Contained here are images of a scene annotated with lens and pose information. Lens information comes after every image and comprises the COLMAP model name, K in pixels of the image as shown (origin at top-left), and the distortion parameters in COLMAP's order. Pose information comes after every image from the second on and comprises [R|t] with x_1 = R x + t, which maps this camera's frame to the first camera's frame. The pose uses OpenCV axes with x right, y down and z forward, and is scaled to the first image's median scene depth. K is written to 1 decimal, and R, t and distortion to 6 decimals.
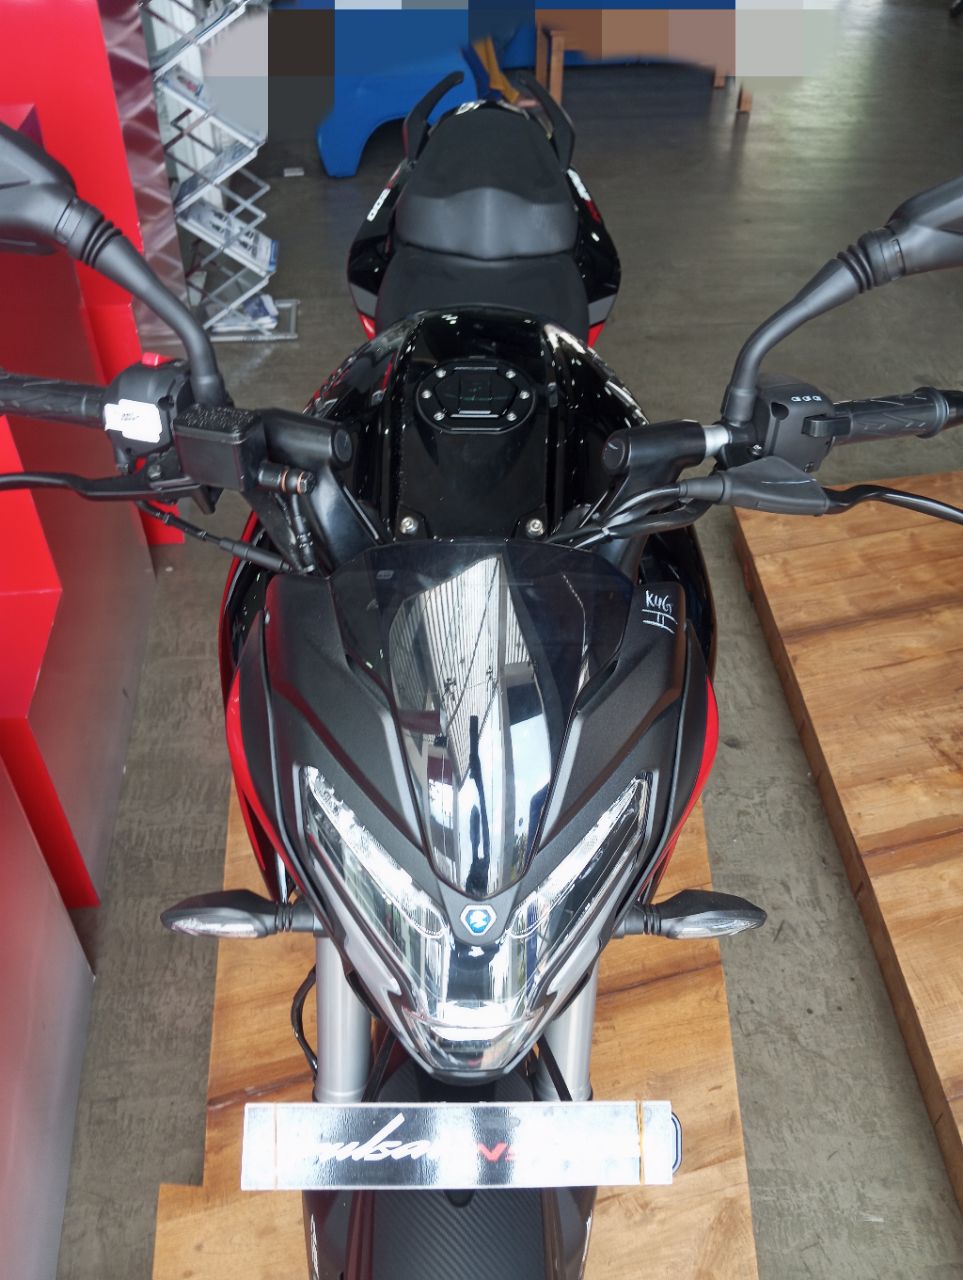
lens RADIAL K [[1055.3, 0, 482.1], [0, 1055.3, 636.1], [0, 0, 1]] dist [0.032603, -0.075579]
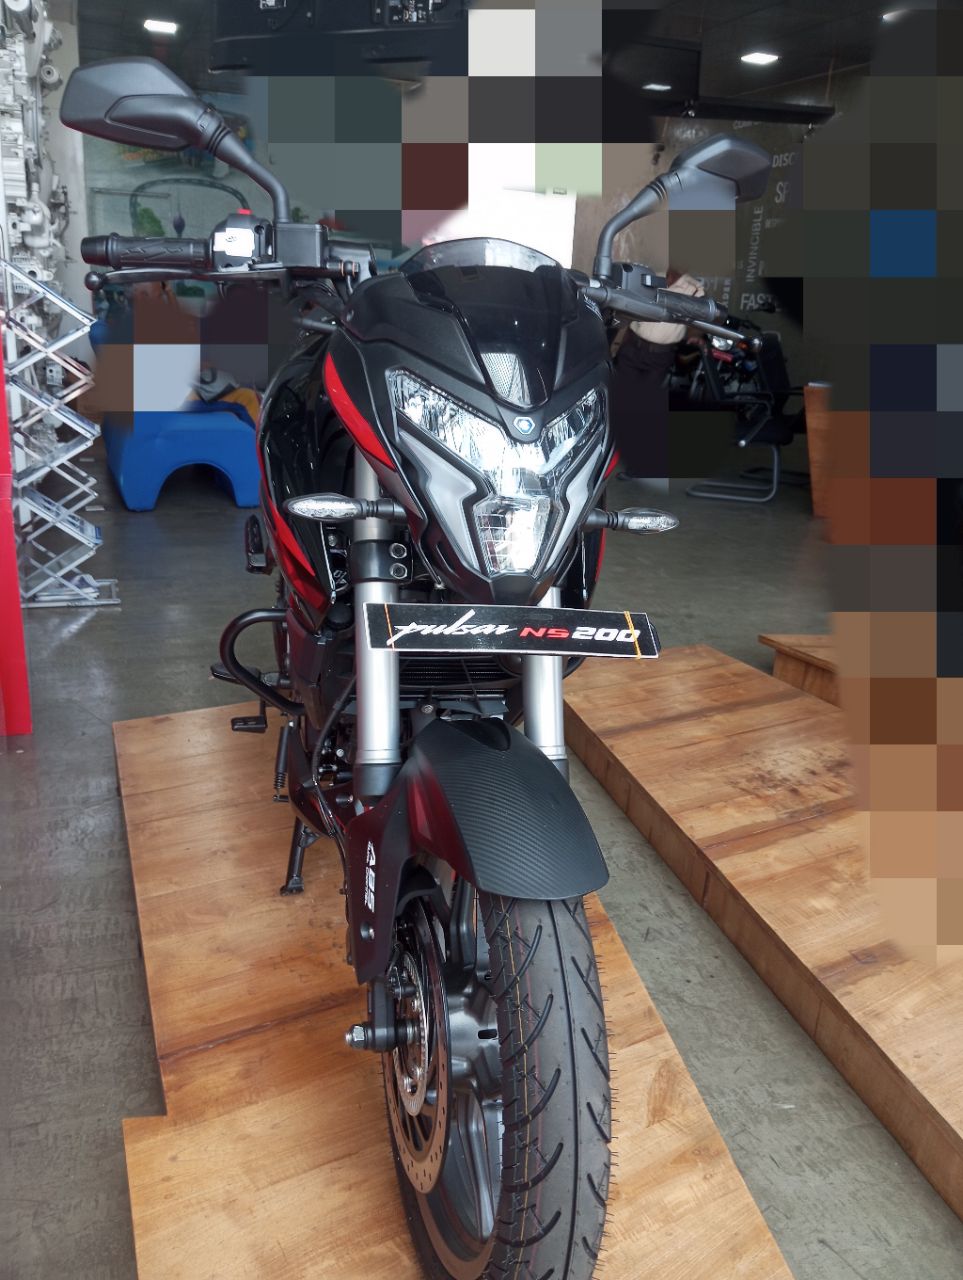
lens RADIAL K [[1055.3, 0, 480.7], [0, 1055.3, 638.5], [0, 0, 1]] dist [0.032603, -0.075579]
pose [[0.968330, -0.033375, 0.247434, -0.167643], [0.126565, 0.919873, -0.371234, 0.408678], [-0.215218, 0.390793, 0.894965, -0.095505]]
